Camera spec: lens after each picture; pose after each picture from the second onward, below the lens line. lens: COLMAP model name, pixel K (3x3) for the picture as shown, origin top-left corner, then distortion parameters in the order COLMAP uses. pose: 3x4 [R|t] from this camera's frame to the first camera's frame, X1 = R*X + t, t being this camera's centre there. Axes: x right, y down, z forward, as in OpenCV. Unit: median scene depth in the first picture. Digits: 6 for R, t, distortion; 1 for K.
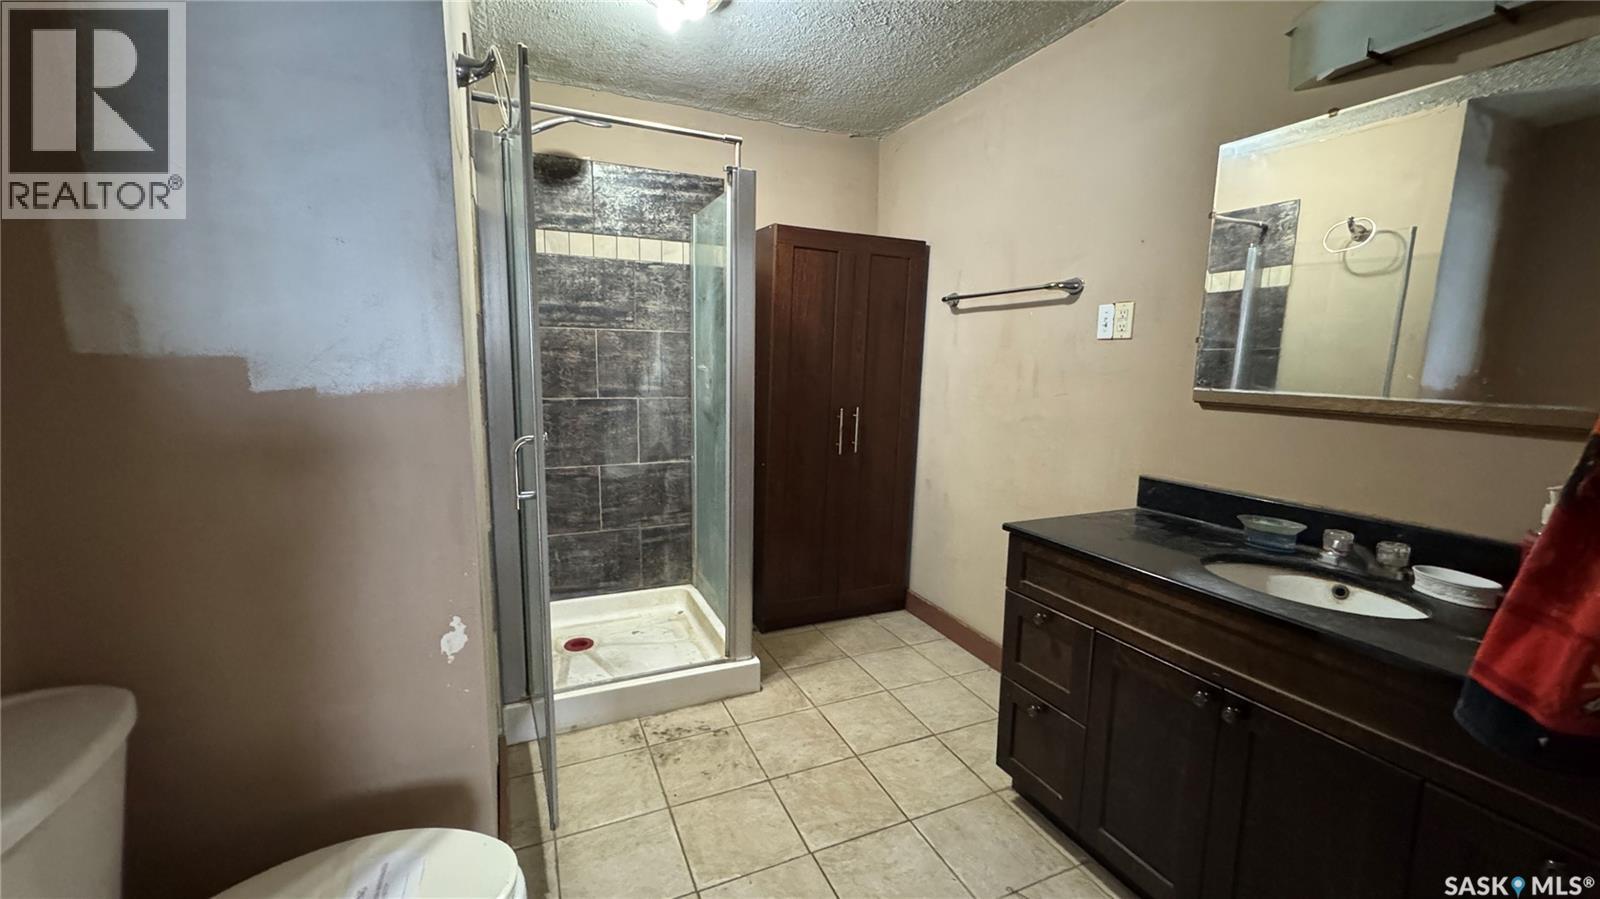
lens RADIAL K [[636.6, 0, 799.2], [0, 636.6, 455.7], [0, 0, 1]] dist [-0.003394, 0.000027]
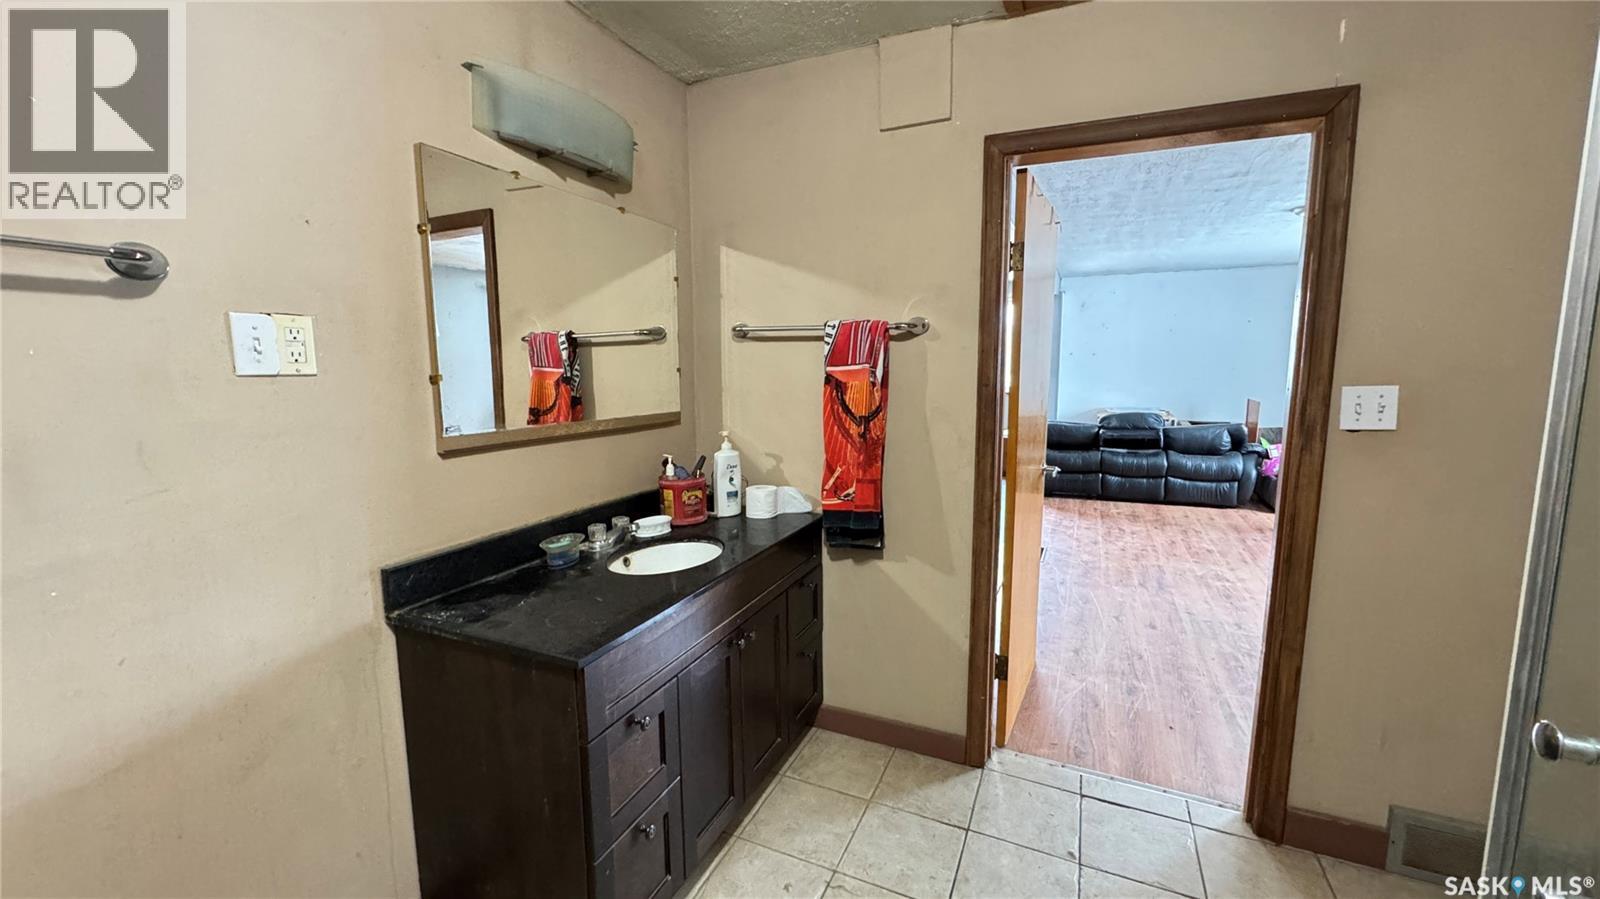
lens RADIAL K [[636.6, 0, 799.1], [0, 636.6, 447.7], [0, 0, 1]] dist [-0.003394, 0.000027]
pose [[-0.659461, -0.109060, 0.743786, -0.263514], [0.107391, 0.965605, 0.236801, -0.208628], [-0.744028, 0.236037, -0.625067, 1.036889]]
